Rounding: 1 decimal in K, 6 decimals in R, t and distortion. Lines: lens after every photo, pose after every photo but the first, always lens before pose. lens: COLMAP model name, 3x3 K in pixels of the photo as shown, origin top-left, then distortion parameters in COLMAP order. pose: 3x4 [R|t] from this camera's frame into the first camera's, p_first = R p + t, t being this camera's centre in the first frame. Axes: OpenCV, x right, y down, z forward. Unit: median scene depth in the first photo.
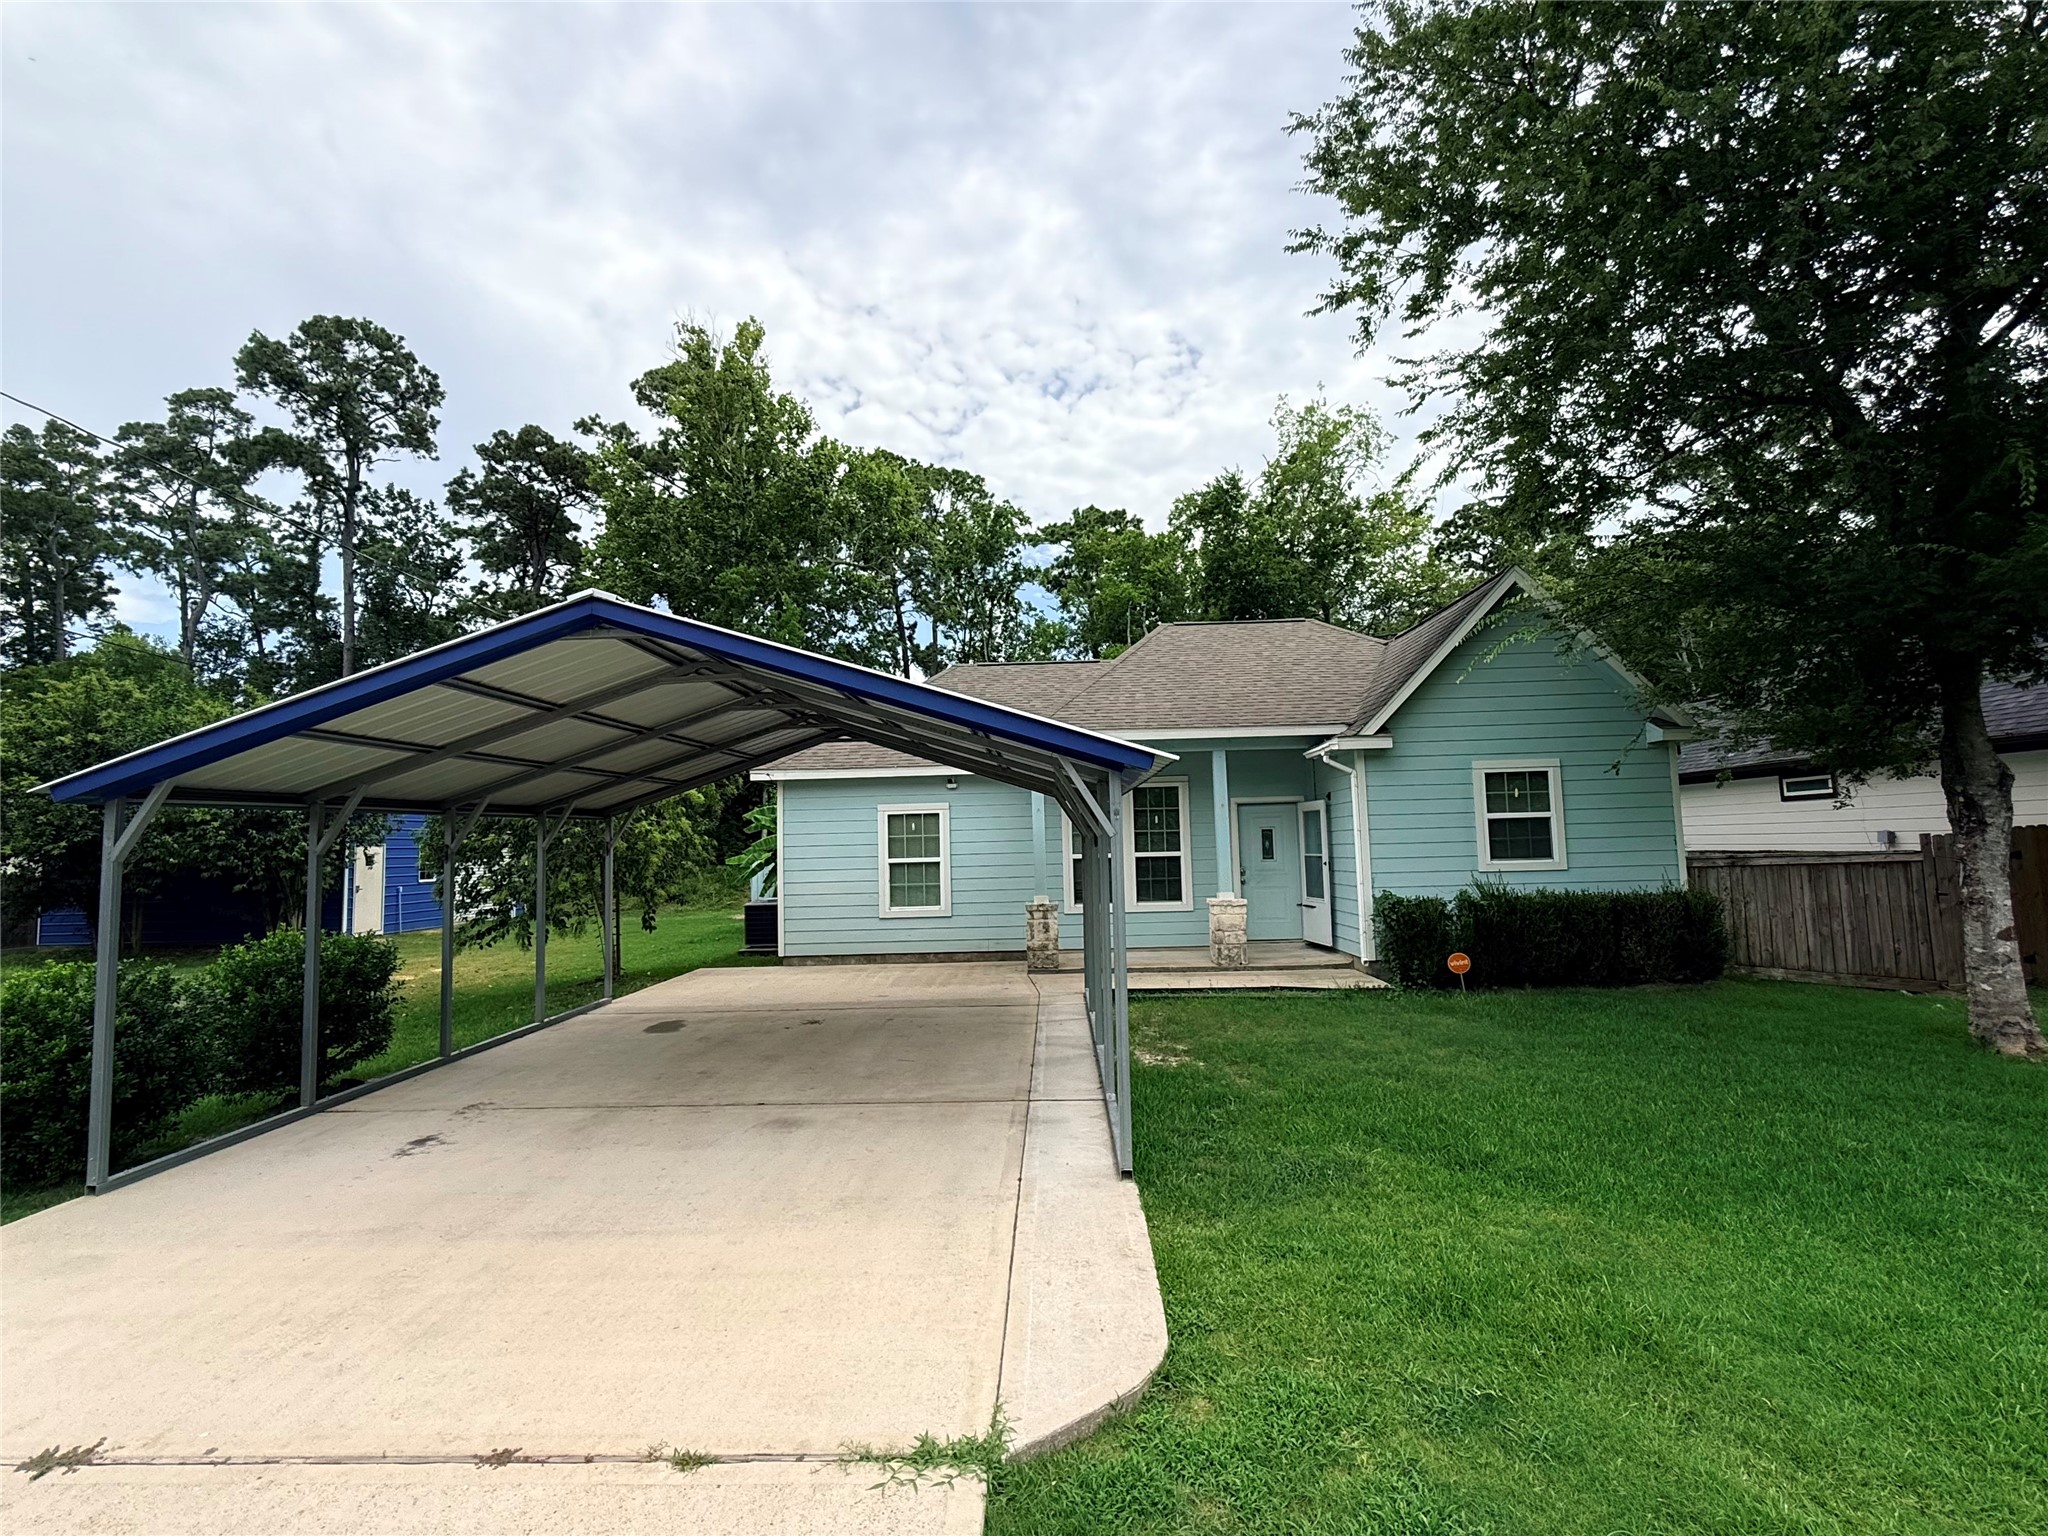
lens RADIAL K [[947.2, 0, 1024.0], [0, 947.2, 768.0], [0, 0, 1]] dist [0.000769, 0.000218]
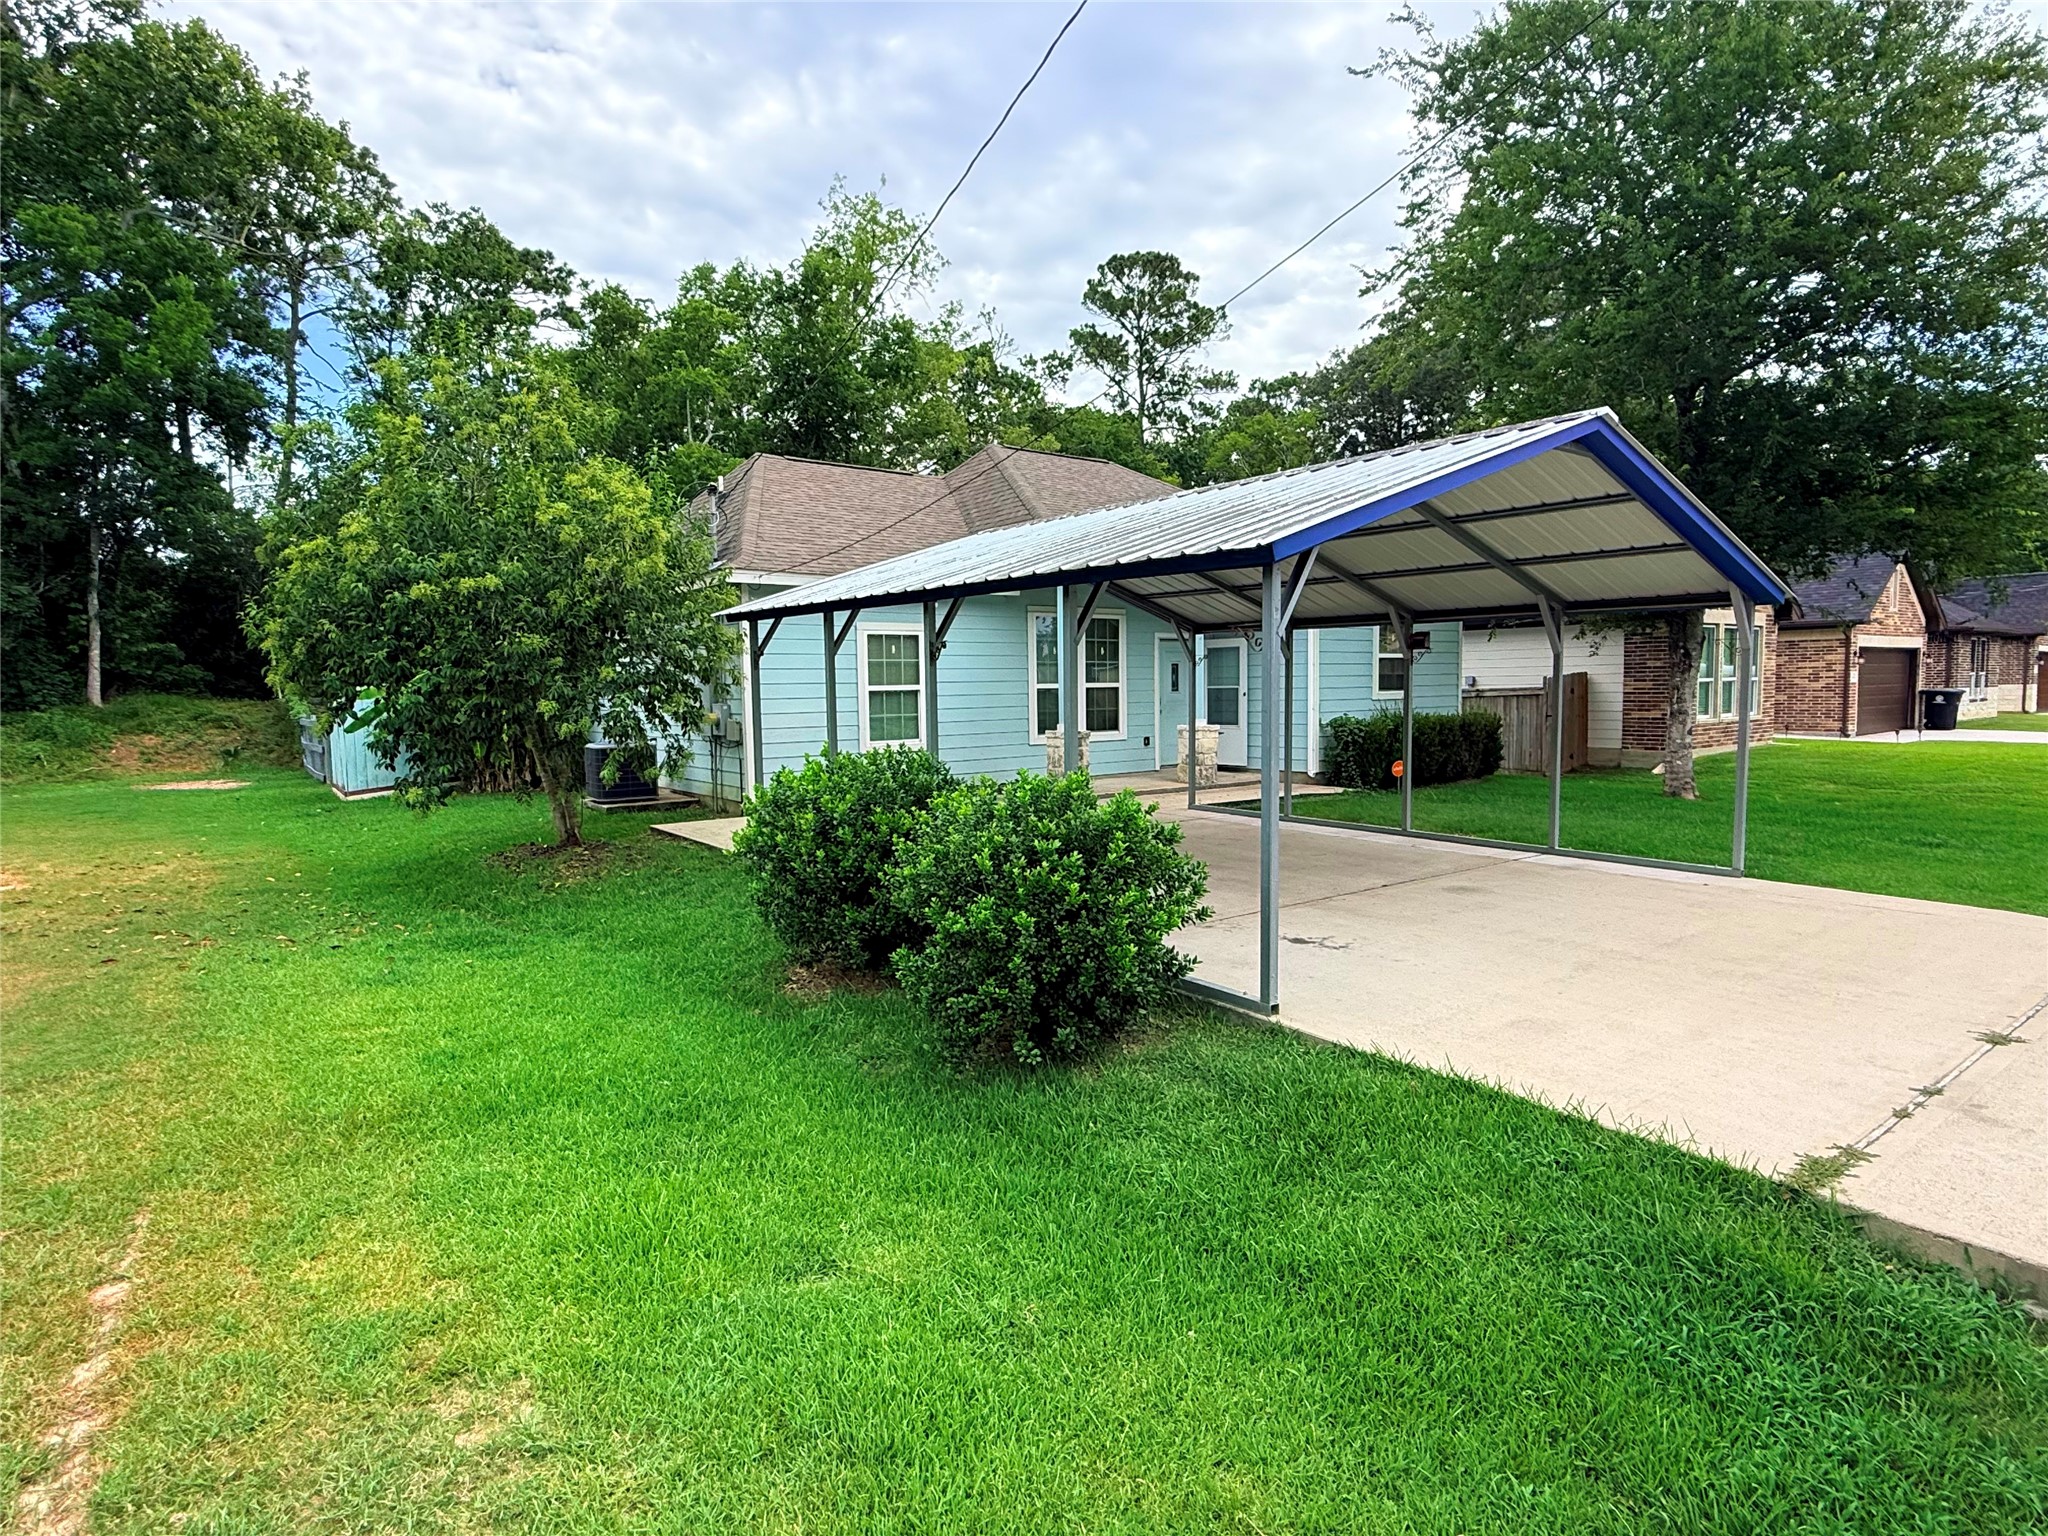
lens RADIAL K [[1084.7, 0, 1024.0], [0, 1084.7, 768.0], [0, 0, 1]] dist [-0.001557, -0.001243]
pose [[0.776283, -0.032558, 0.629543, -0.656437], [-0.057684, 0.990807, 0.122372, 0.041089], [-0.627740, -0.131310, 0.767268, 0.145911]]
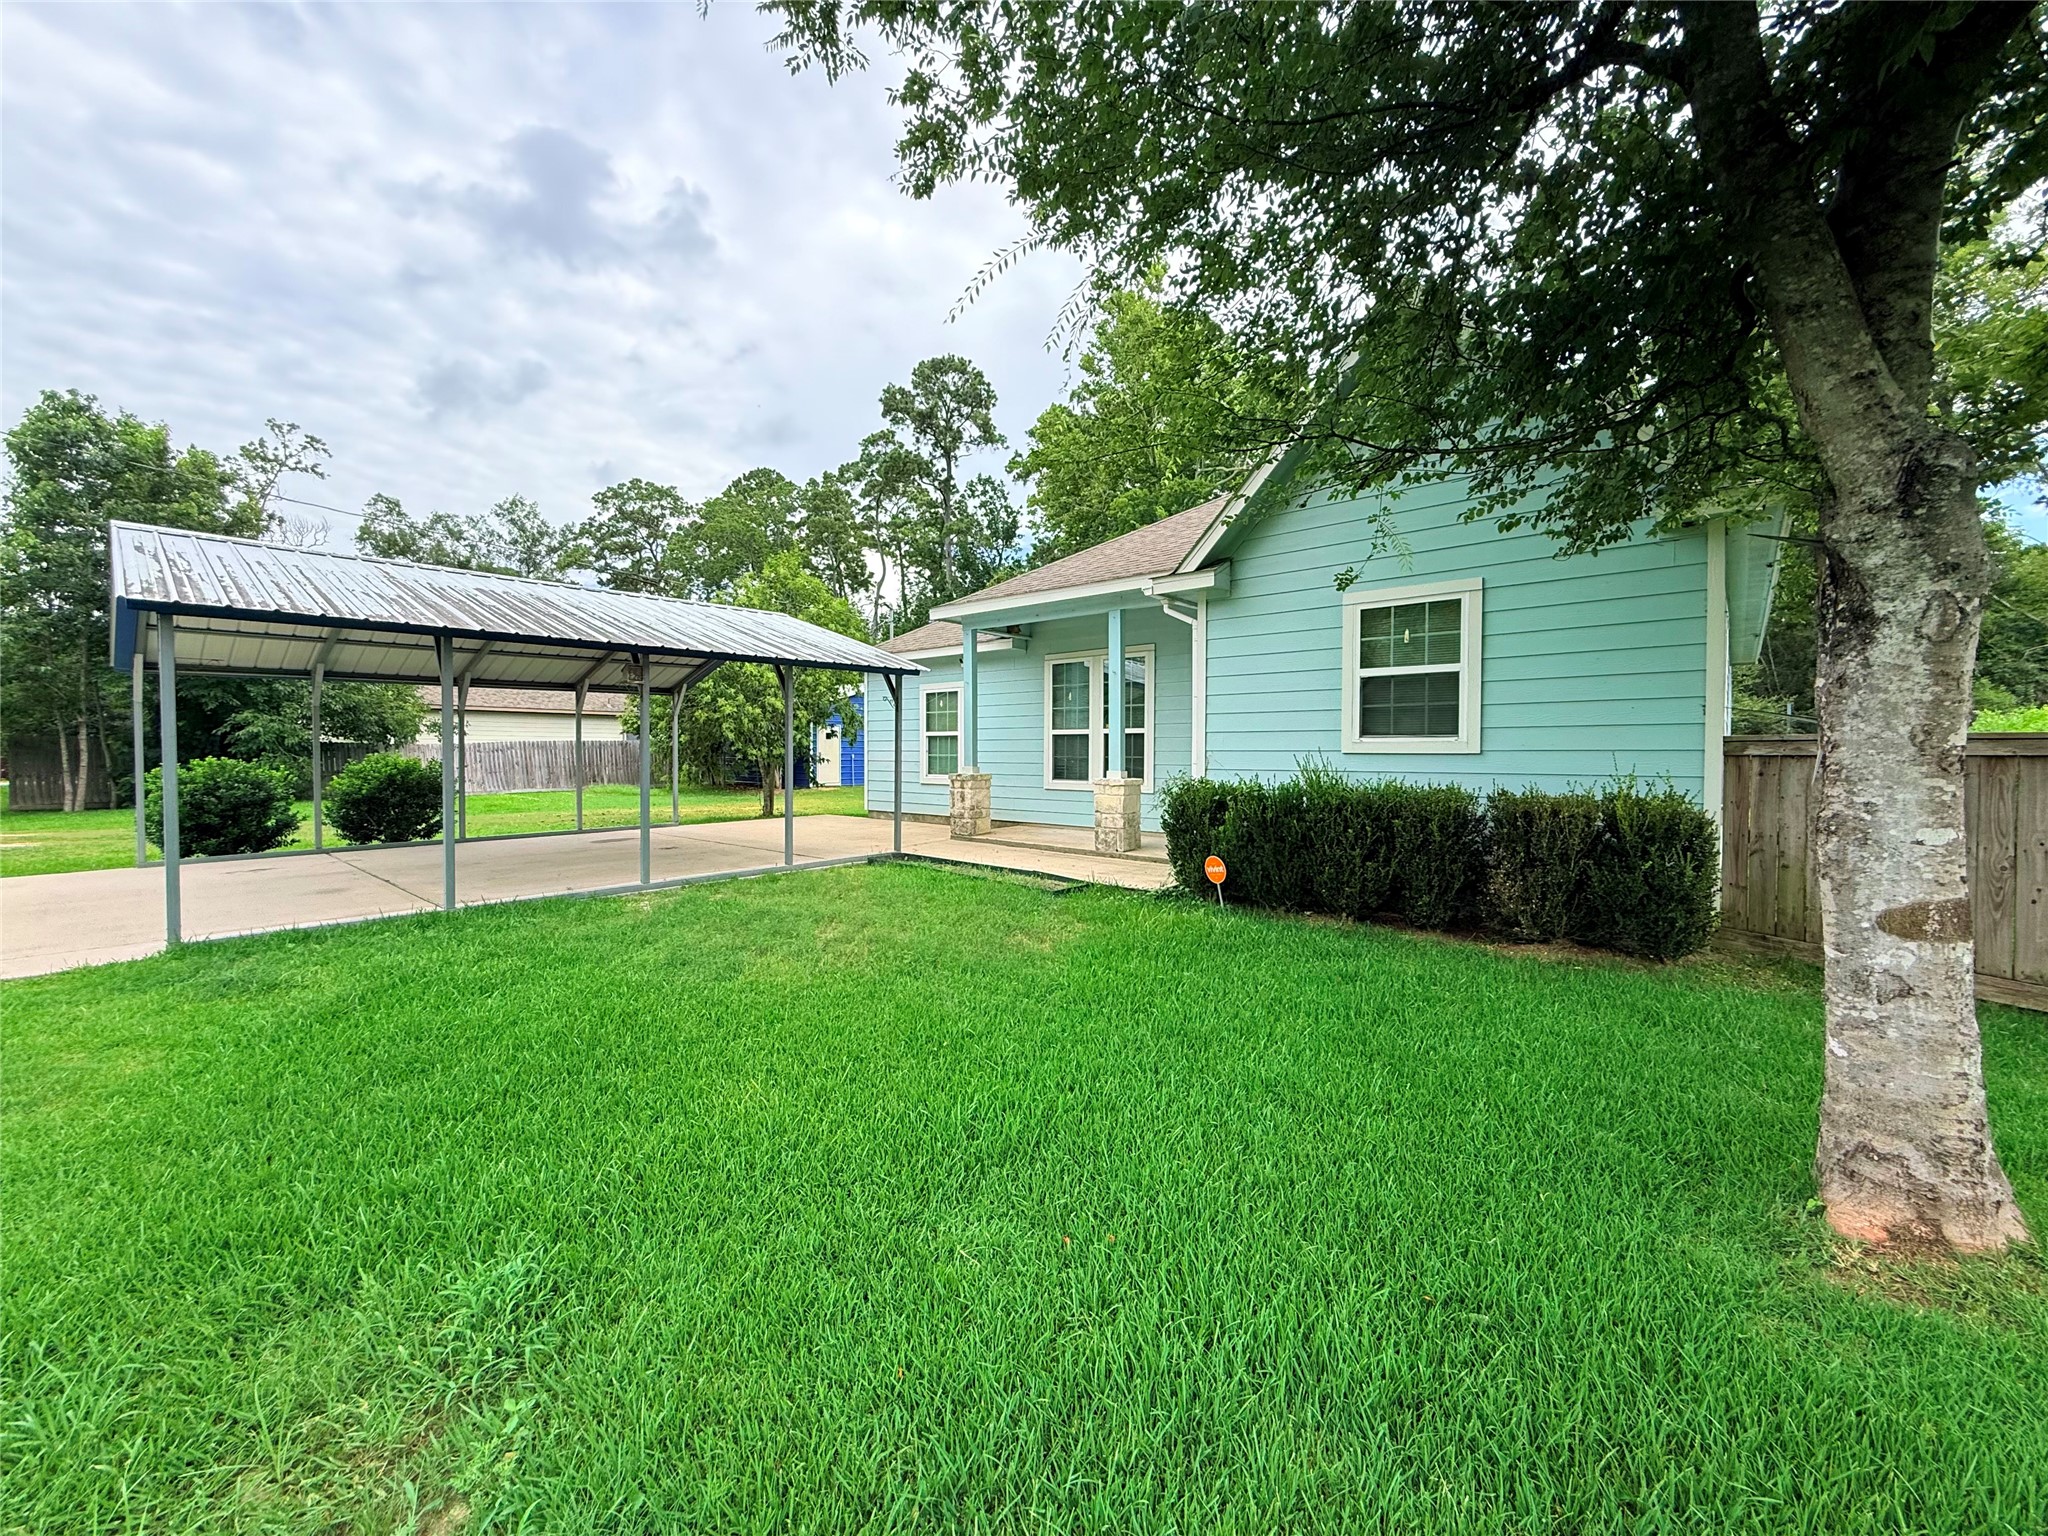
lens RADIAL K [[812.8, 0, 1024.0], [0, 812.8, 768.0], [0, 0, 1]] dist [0.000451, -0.000451]
pose [[0.772705, 0.041999, -0.633375, 0.567325], [0.027995, 0.994583, 0.100104, 0.044561], [0.634148, -0.095082, 0.767343, 0.322217]]
